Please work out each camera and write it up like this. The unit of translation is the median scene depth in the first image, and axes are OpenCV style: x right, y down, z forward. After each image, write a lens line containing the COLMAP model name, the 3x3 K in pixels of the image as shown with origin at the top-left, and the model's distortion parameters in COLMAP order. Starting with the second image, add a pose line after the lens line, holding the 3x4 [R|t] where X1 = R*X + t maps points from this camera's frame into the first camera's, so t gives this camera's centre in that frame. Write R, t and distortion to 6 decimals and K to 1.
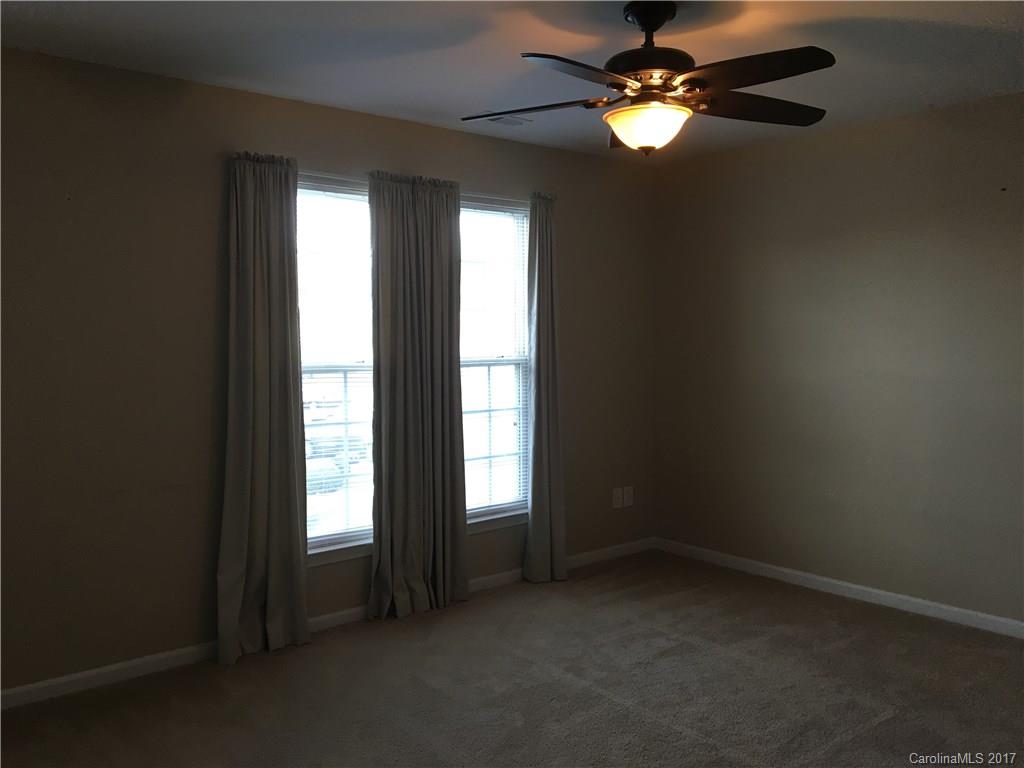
lens RADIAL K [[885.9, 0, 496.2], [0, 885.9, 379.9], [0, 0, 1]] dist [0.121522, -0.187995]
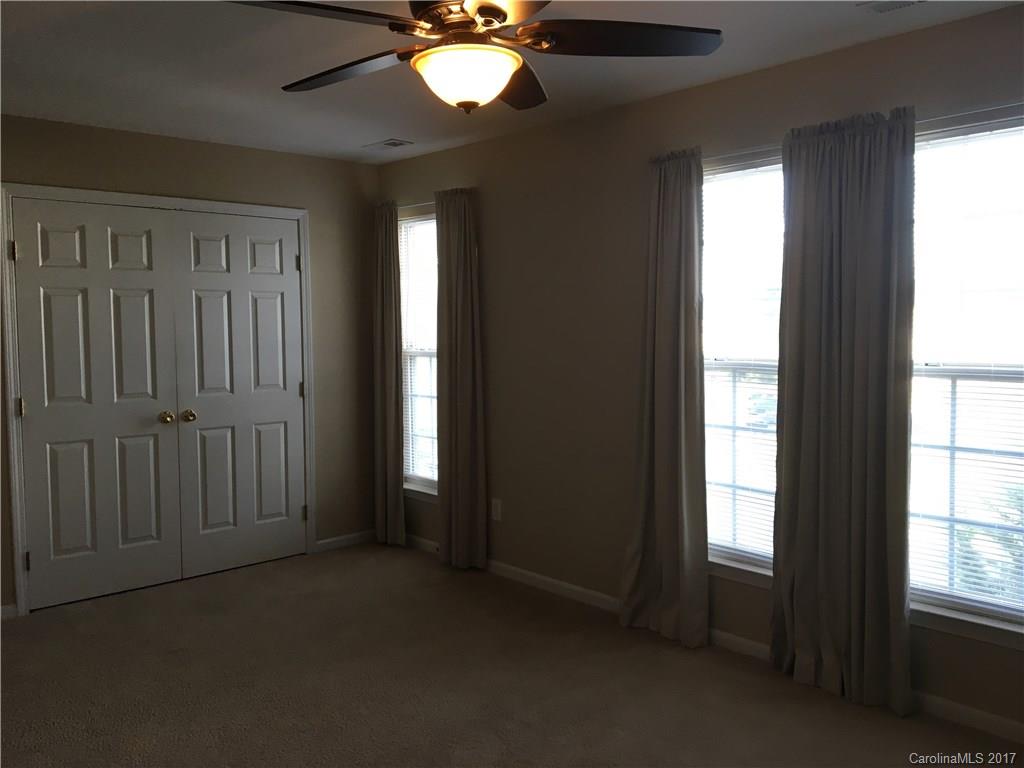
lens RADIAL K [[885.9, 0, 496.2], [0, 885.9, 379.9], [0, 0, 1]] dist [0.121522, -0.187995]
pose [[-0.005460, 0.061008, -0.998122, 0.711630], [-0.061264, 0.996242, 0.061228, -0.038028], [0.998107, 0.061484, -0.001701, 0.744778]]
